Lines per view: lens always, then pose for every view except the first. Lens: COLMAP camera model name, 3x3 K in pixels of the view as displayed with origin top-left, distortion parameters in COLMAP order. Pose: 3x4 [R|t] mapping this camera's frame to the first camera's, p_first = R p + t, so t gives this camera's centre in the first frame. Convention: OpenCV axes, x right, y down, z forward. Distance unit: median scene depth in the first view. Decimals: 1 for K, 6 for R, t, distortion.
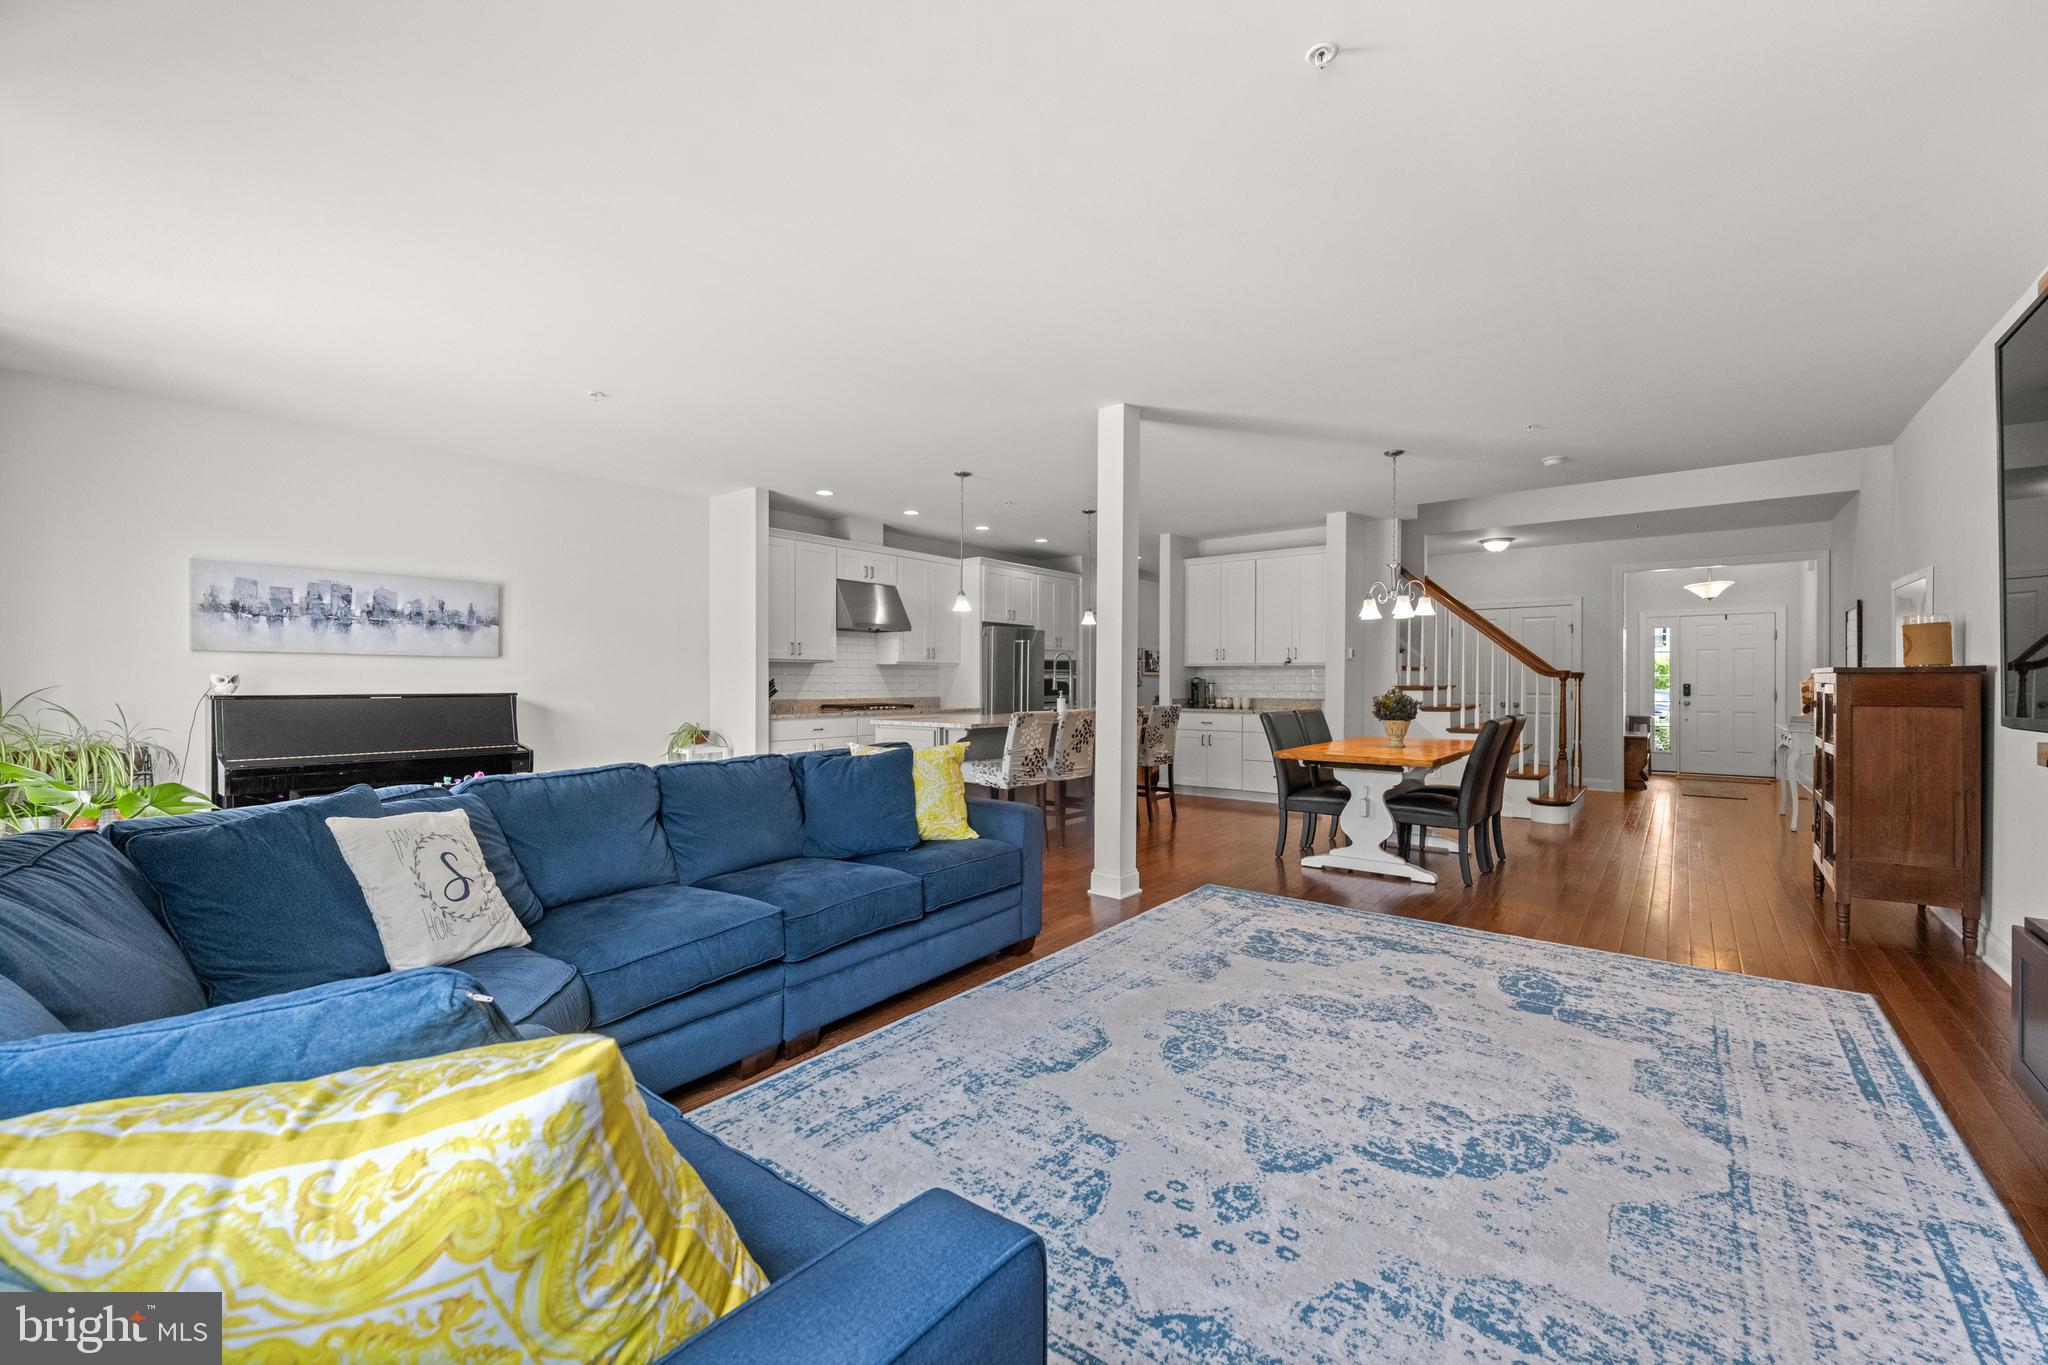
lens RADIAL K [[825.3, 0, 1016.3], [0, 825.3, 678.0], [0, 0, 1]] dist [-0.000928, 0.000453]
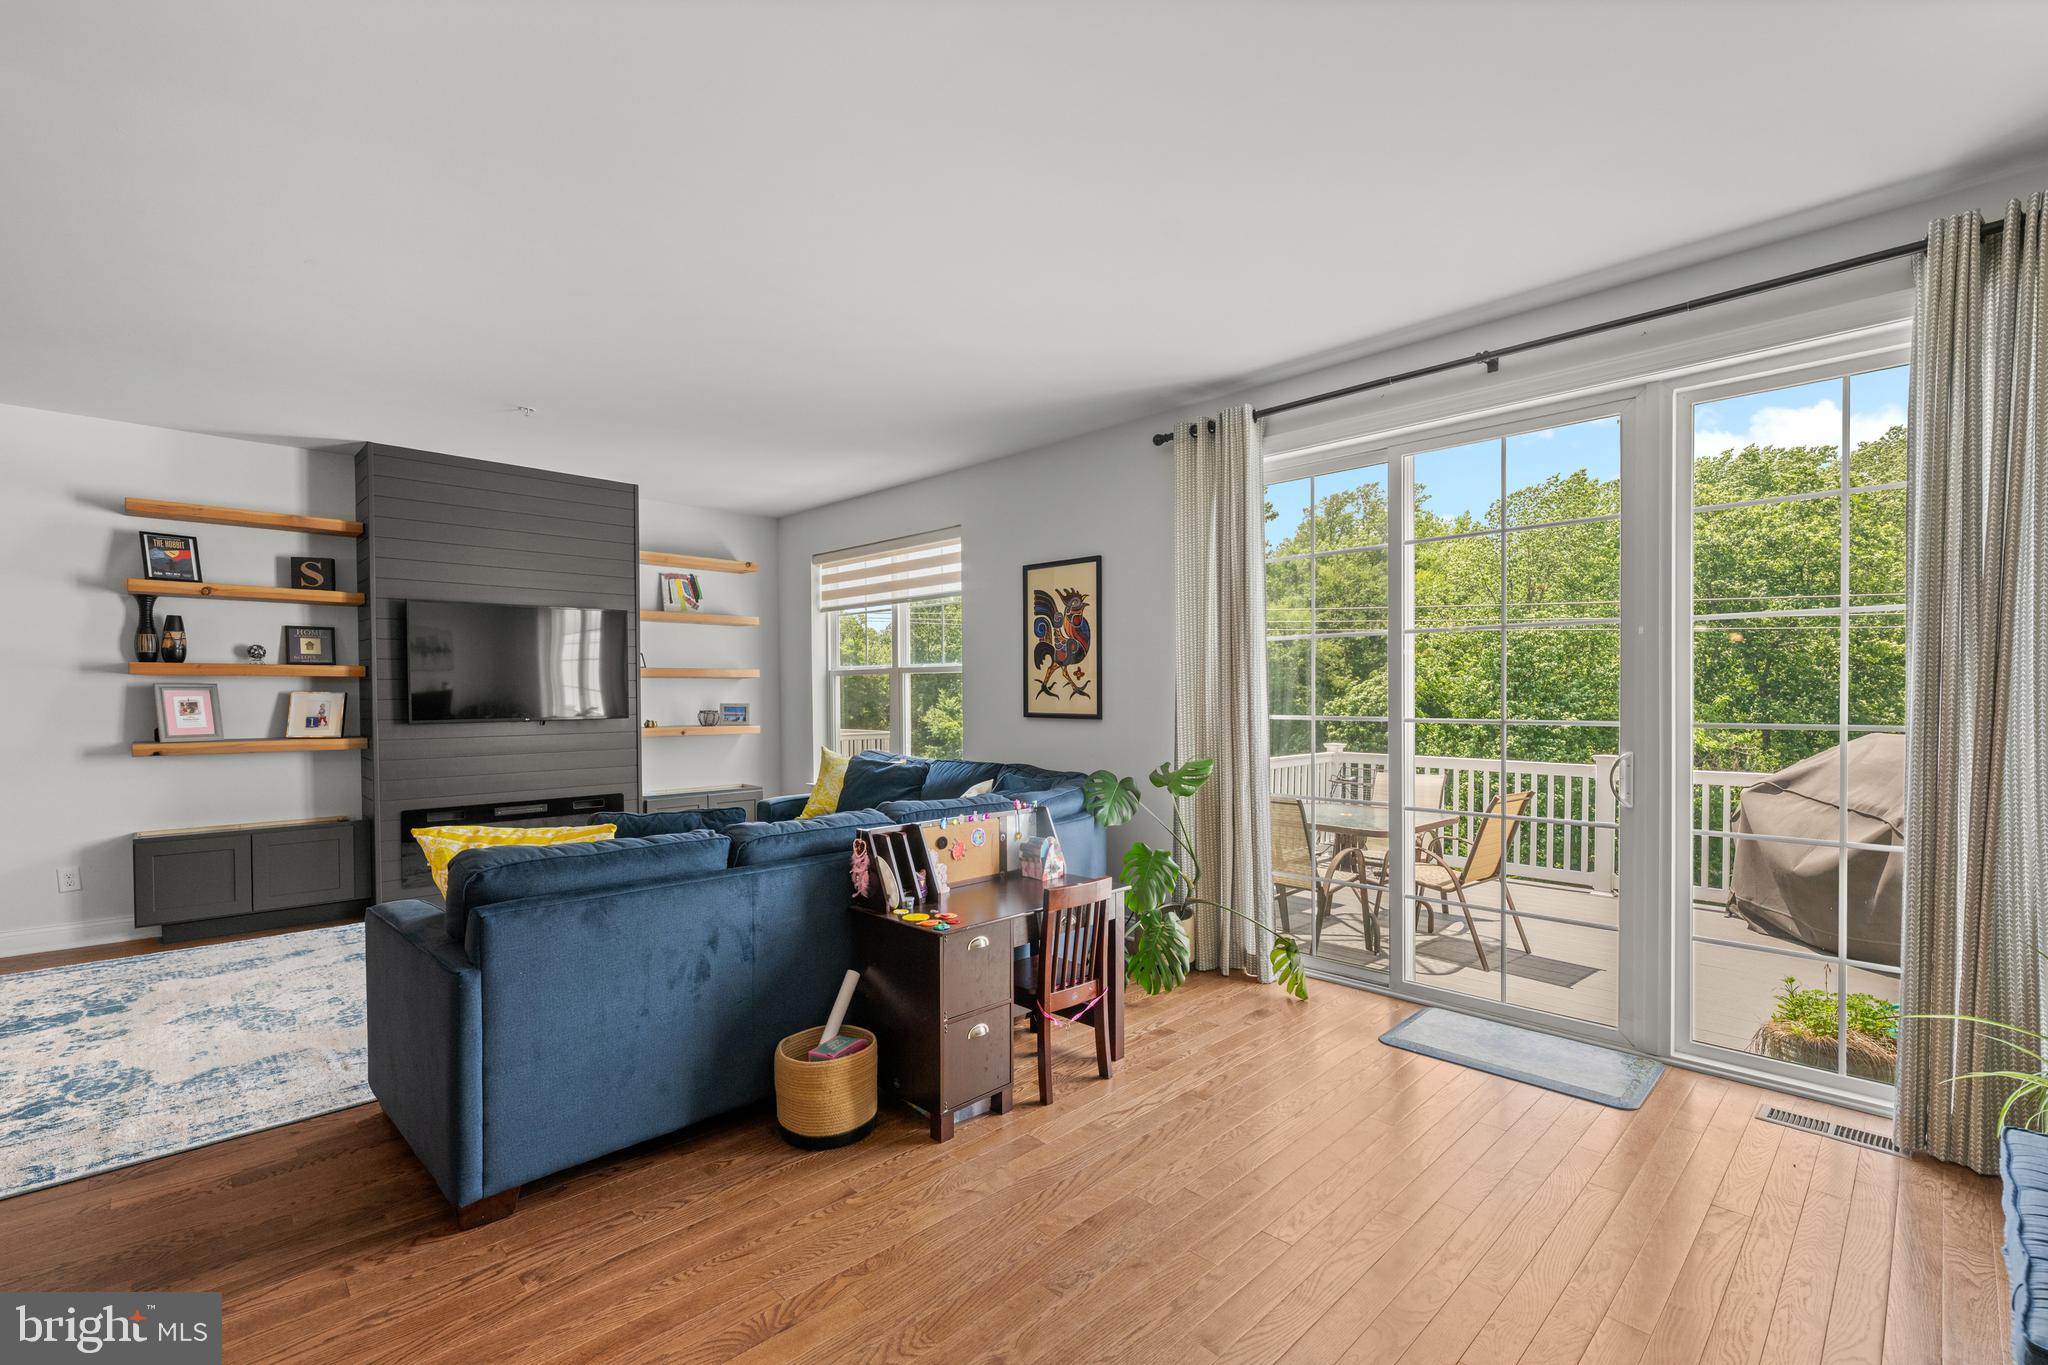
lens RADIAL K [[897.3, 0, 1015.0], [0, 897.3, 705.8], [0, 0, 1]] dist [-0.001430, 0.000050]
pose [[-0.992791, -0.001618, 0.119850, -0.613672], [0.000195, 0.999886, 0.015119, -0.025299], [-0.119860, 0.015034, -0.992677, 1.710379]]
